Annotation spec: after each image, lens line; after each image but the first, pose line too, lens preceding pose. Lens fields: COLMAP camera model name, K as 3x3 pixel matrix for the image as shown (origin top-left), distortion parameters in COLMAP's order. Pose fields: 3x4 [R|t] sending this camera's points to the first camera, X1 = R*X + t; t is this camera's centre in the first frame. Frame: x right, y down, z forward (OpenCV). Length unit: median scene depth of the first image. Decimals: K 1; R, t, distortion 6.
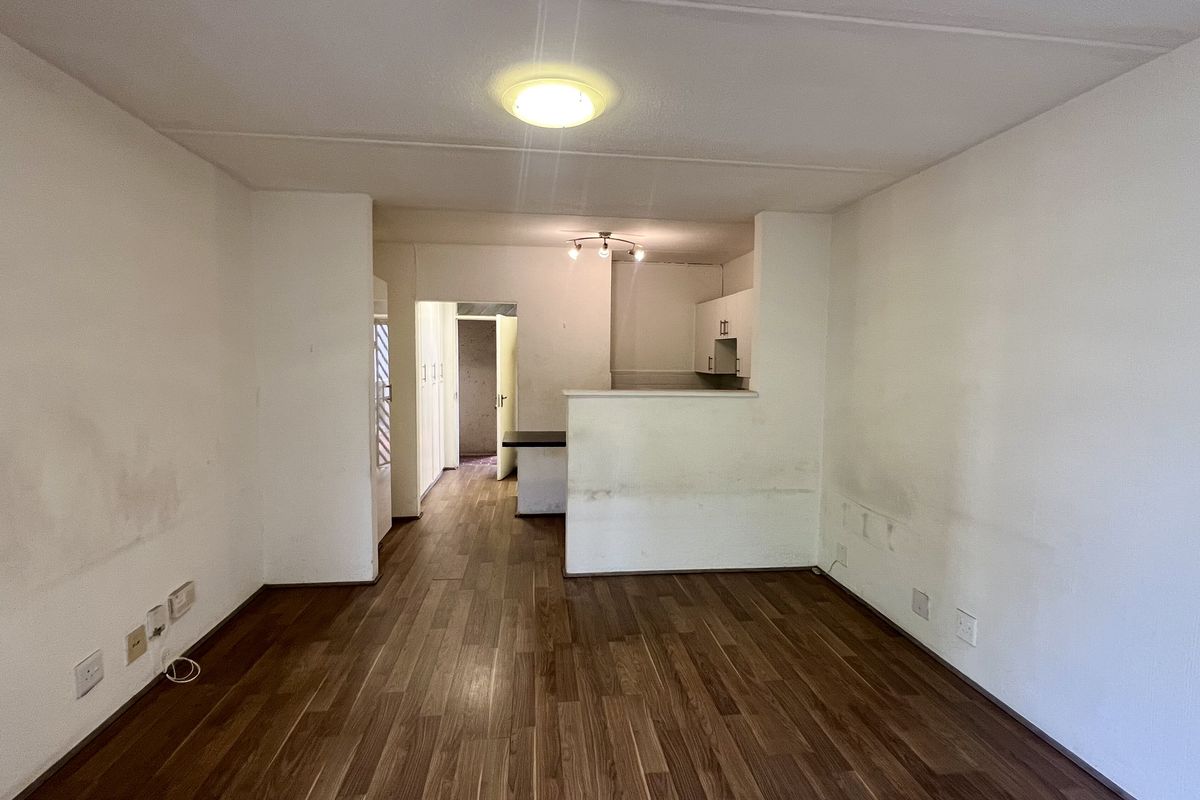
lens RADIAL K [[563.2, 0, 603.2], [0, 563.2, 401.9], [0, 0, 1]] dist [0.005743, 0.000065]
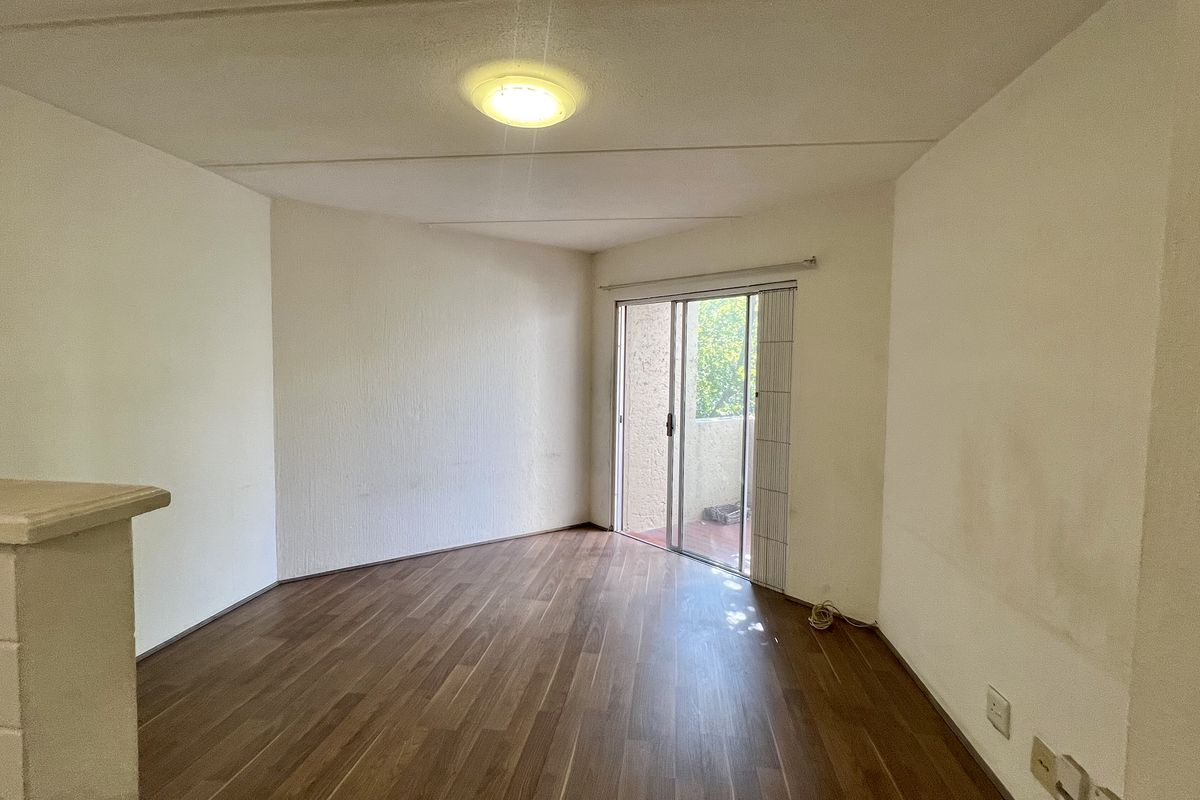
lens RADIAL K [[563.2, 0, 601.6], [0, 563.2, 399.2], [0, 0, 1]] dist [0.005743, 0.000065]
pose [[-0.966947, -0.040795, 0.251693, -0.524097], [-0.006964, 0.990975, 0.133865, -0.150686], [-0.254882, 0.127687, -0.958505, 2.105110]]
